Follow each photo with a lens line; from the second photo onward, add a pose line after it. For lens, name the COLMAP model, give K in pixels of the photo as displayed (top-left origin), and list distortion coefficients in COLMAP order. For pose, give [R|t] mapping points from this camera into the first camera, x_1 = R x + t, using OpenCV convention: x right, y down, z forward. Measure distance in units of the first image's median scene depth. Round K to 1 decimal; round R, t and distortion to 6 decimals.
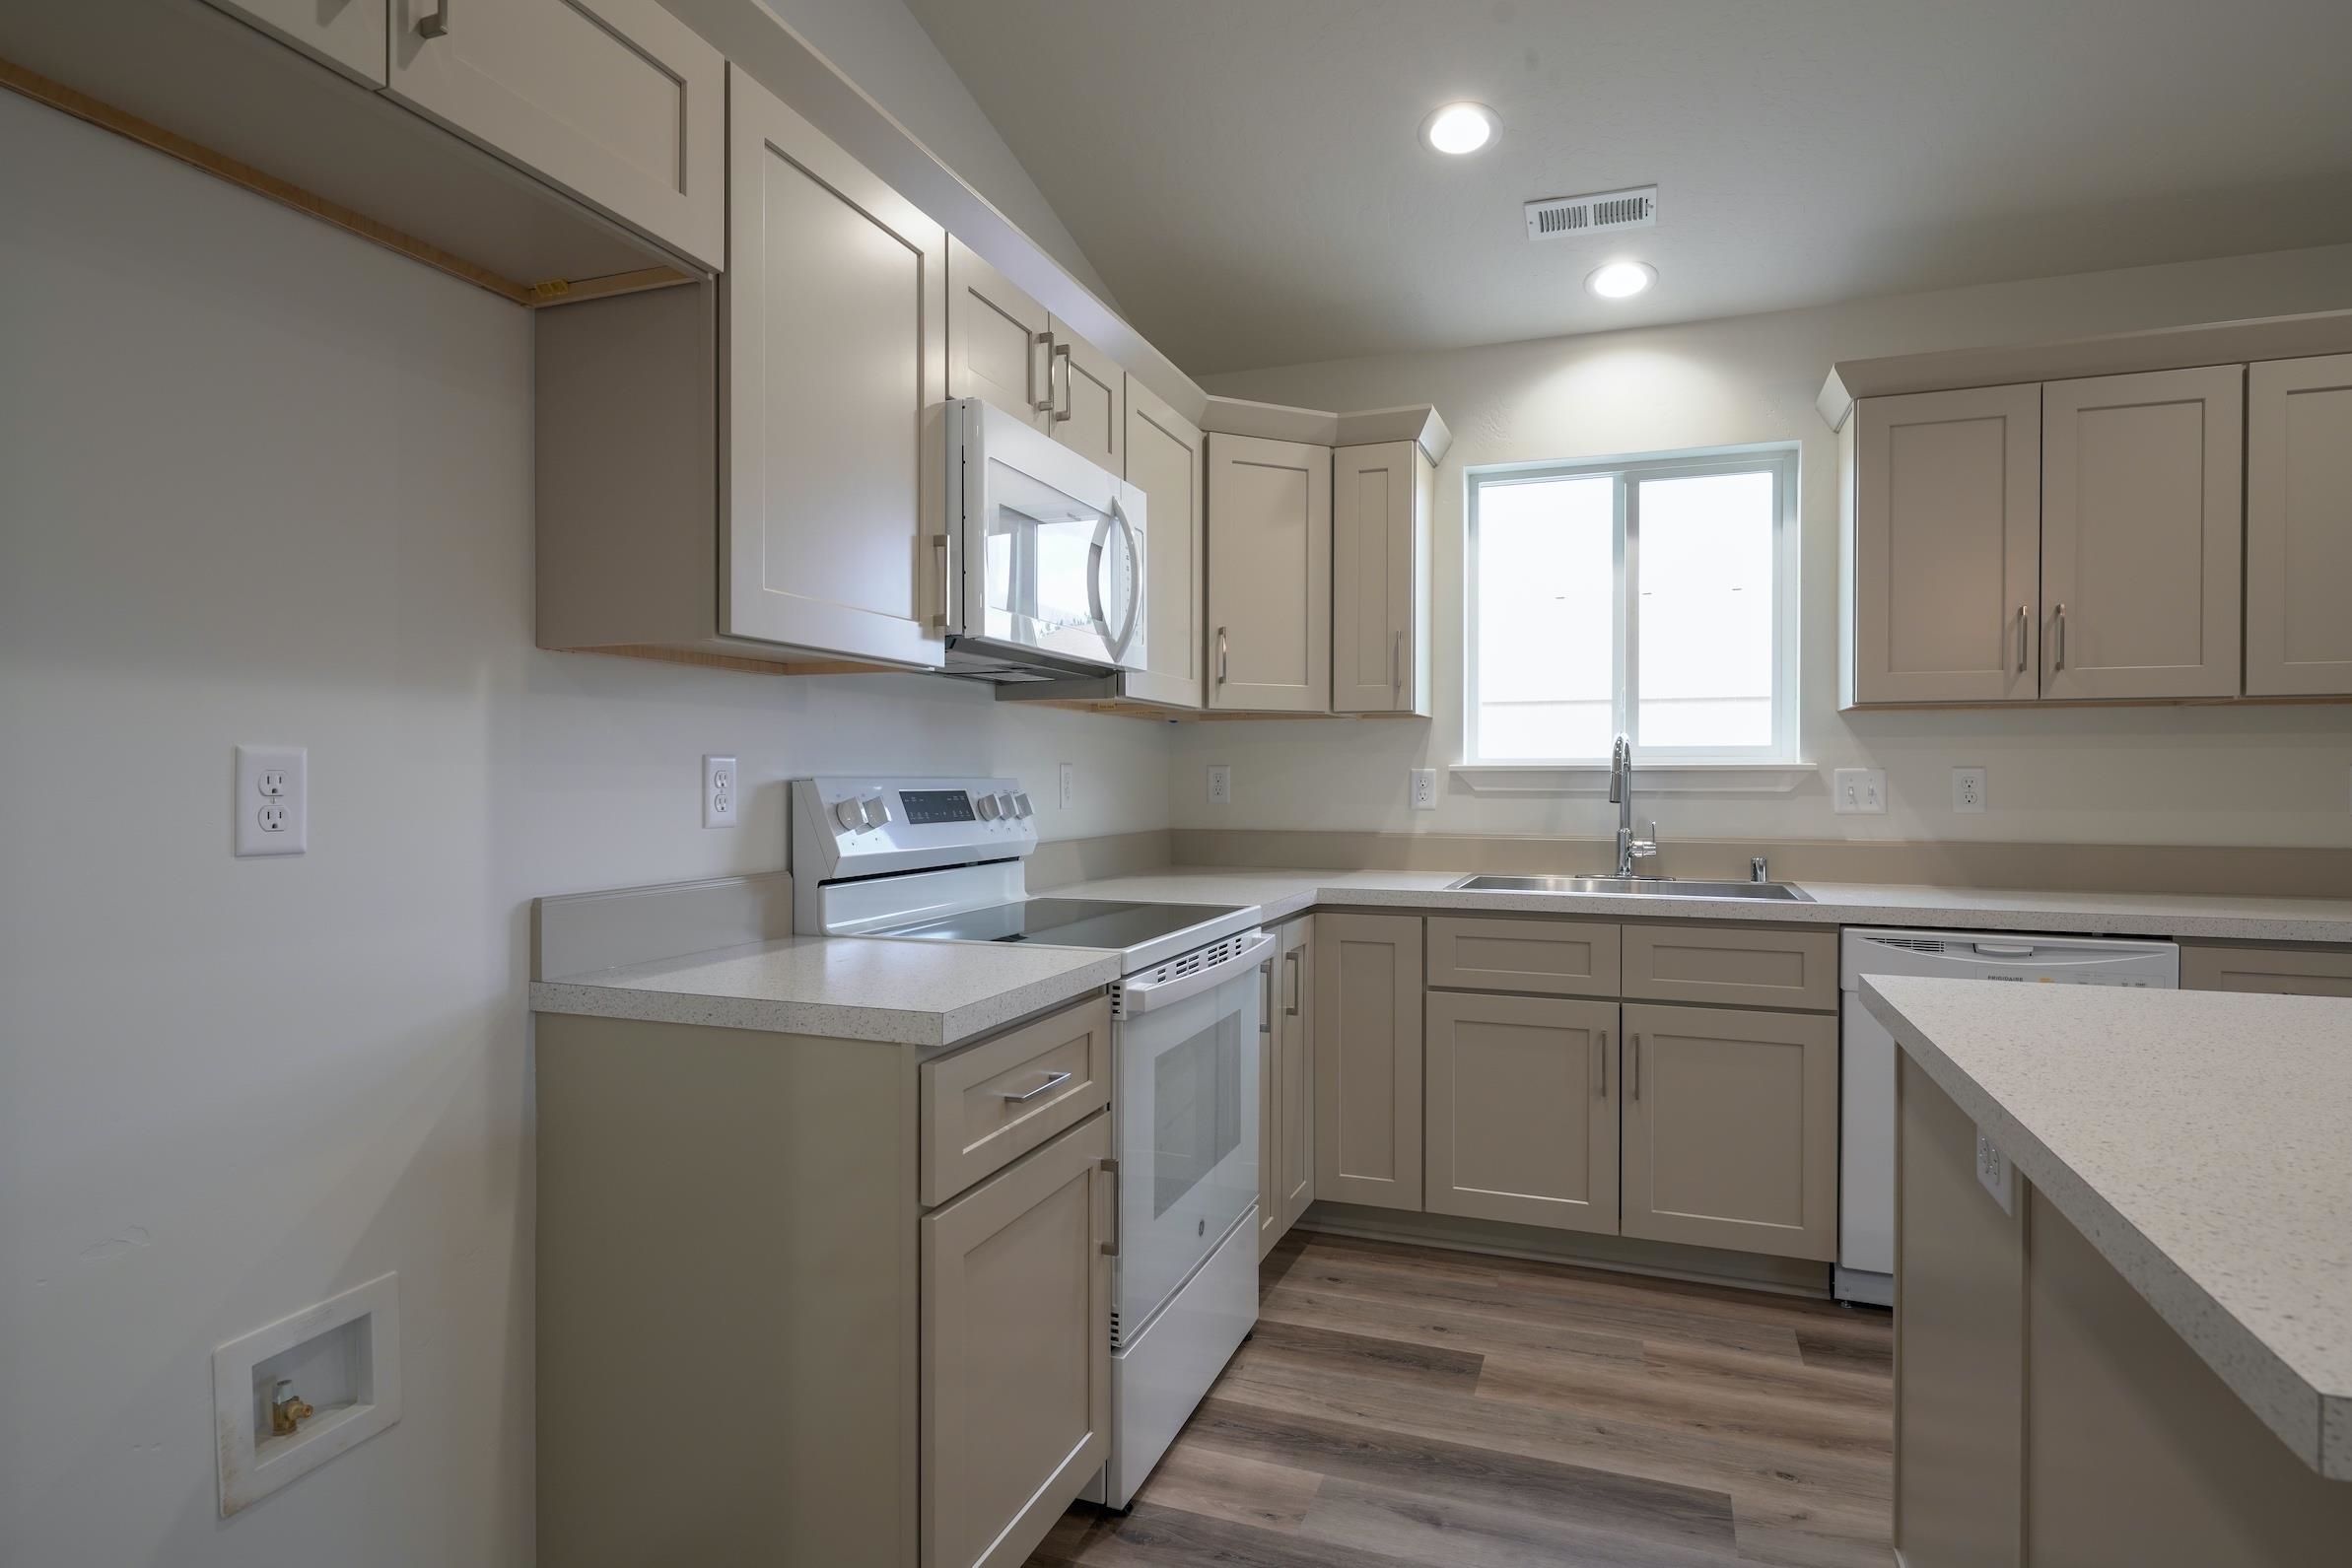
lens RADIAL K [[1244.3, 0, 1181.0], [0, 1244.3, 781.1], [0, 0, 1]] dist [0.001565, 0.000095]
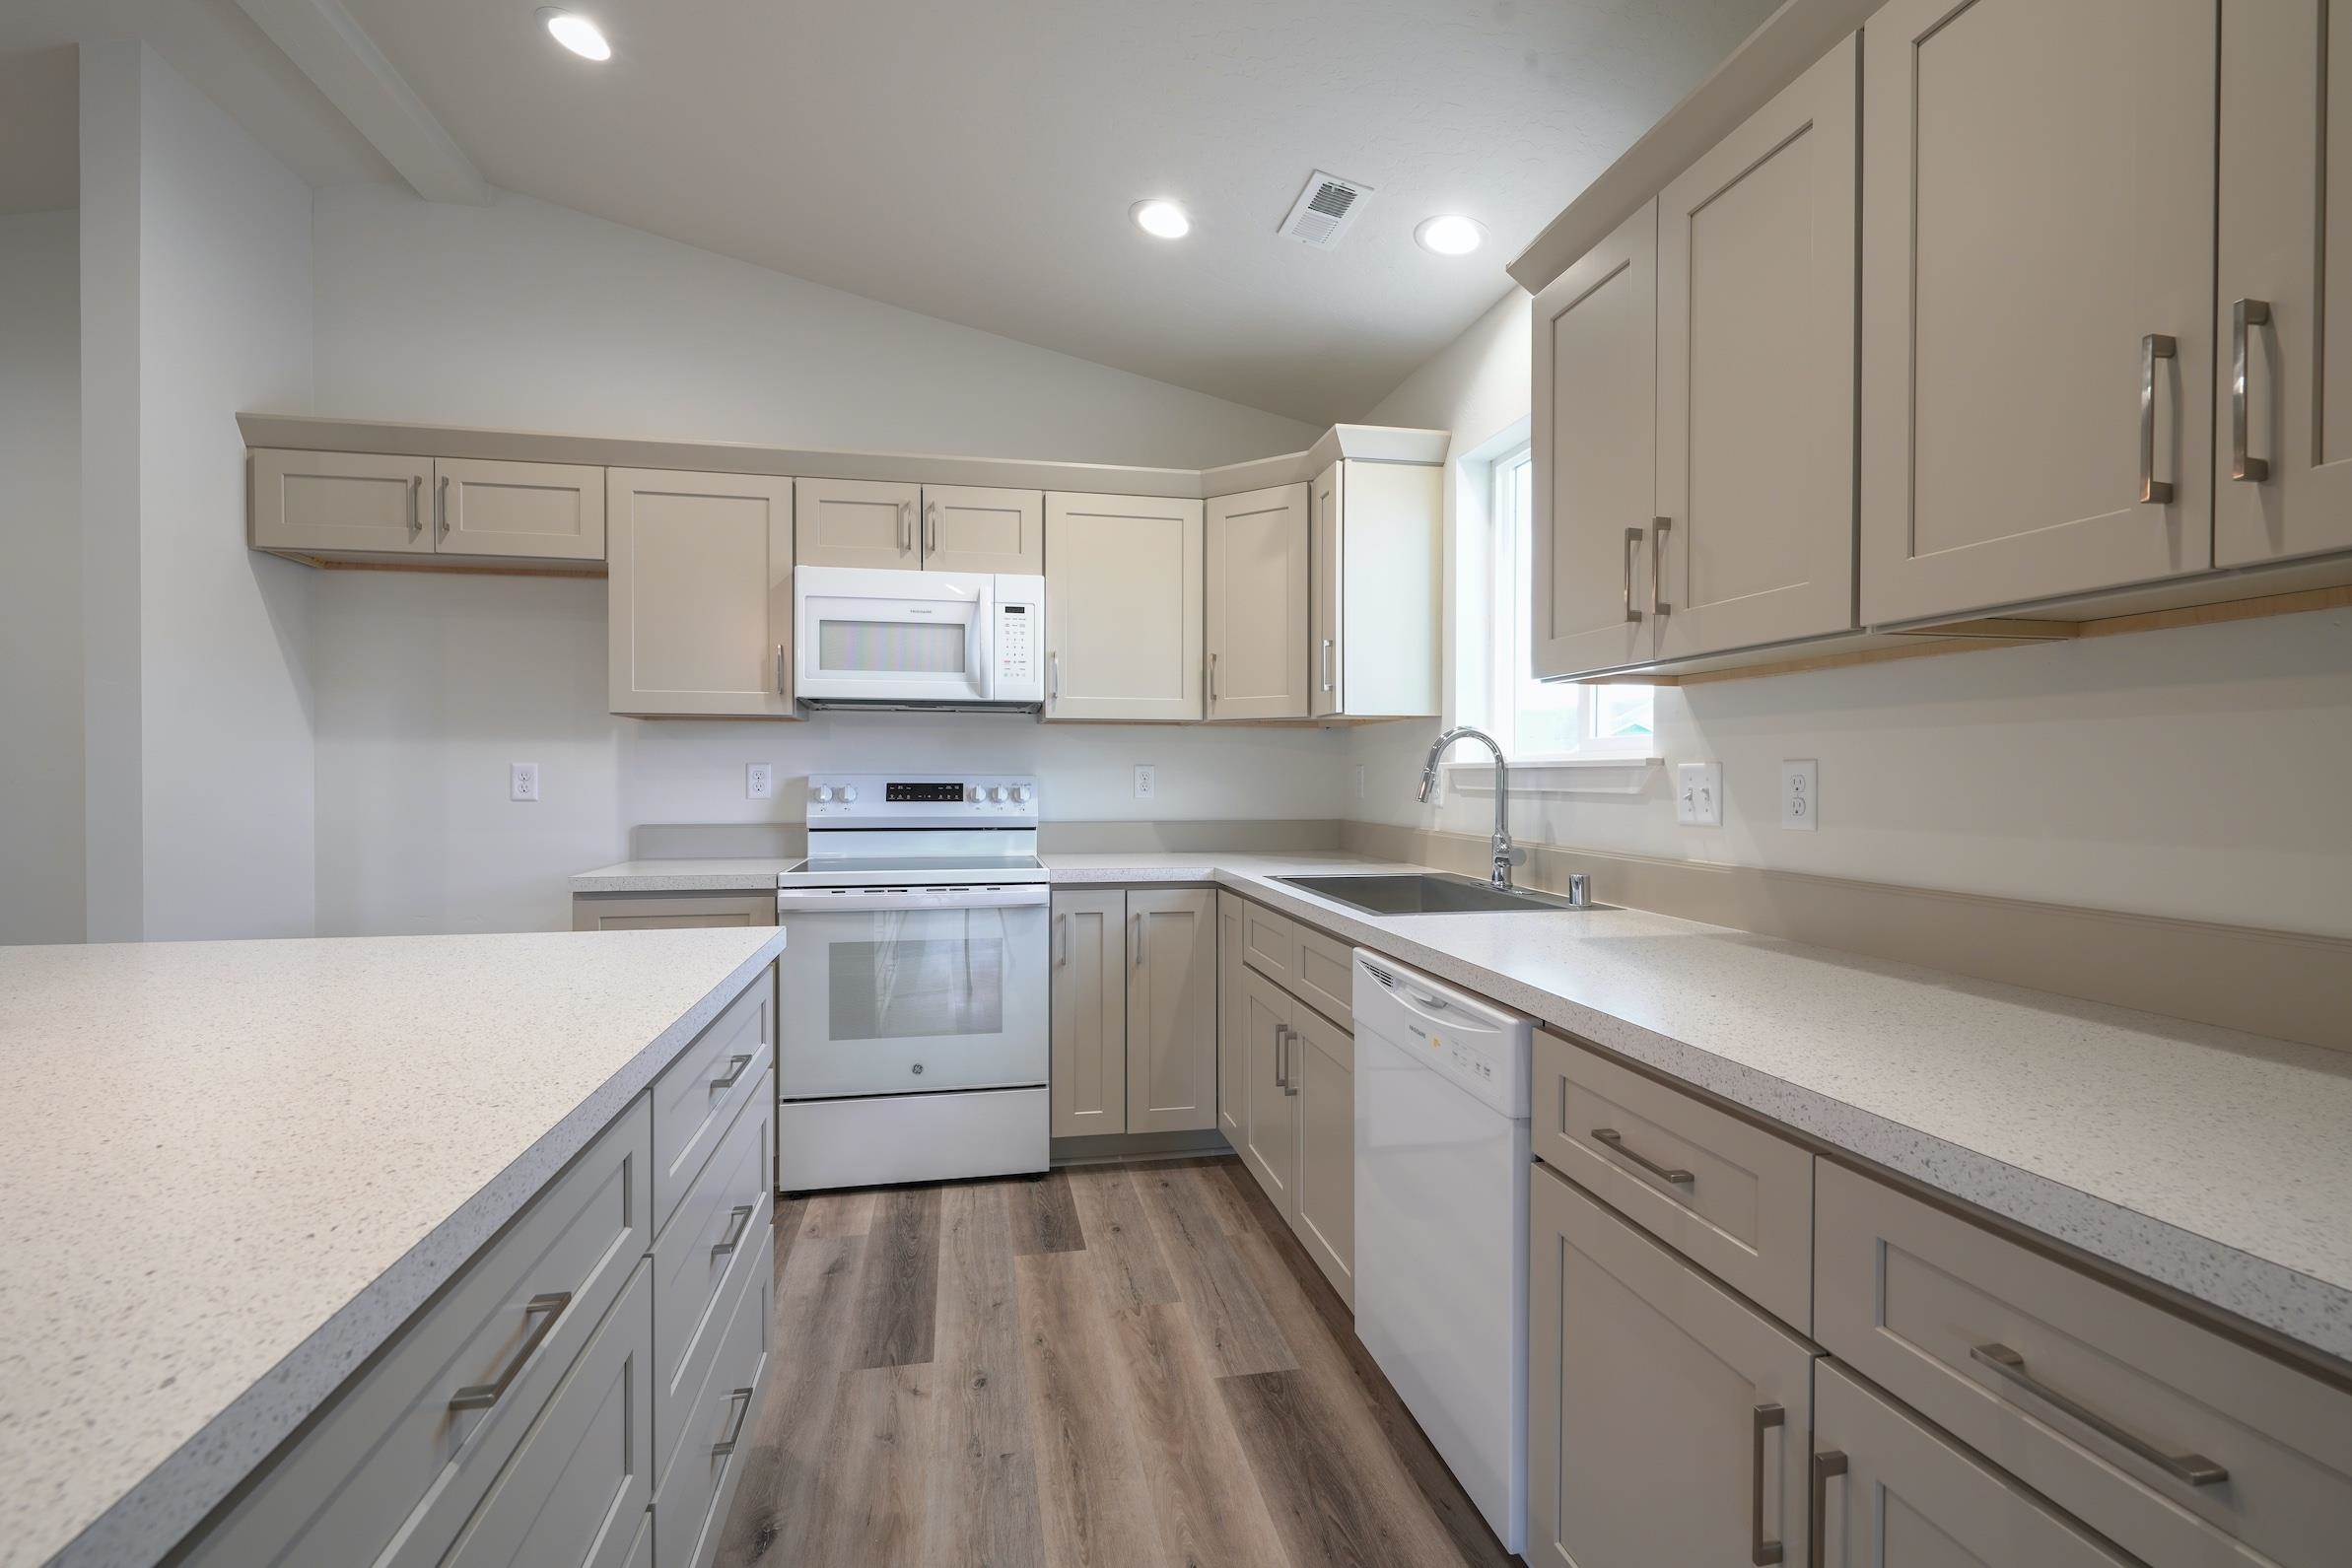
lens RADIAL K [[1059.2, 0, 1175.8], [0, 1059.2, 778.5], [0, 0, 1]] dist [0.000789, 0.000030]
pose [[0.527789, 0.002650, -0.849371, 1.117962], [-0.004320, 0.999991, 0.000435, -0.000260], [0.849364, 0.003439, 0.527796, 0.503792]]
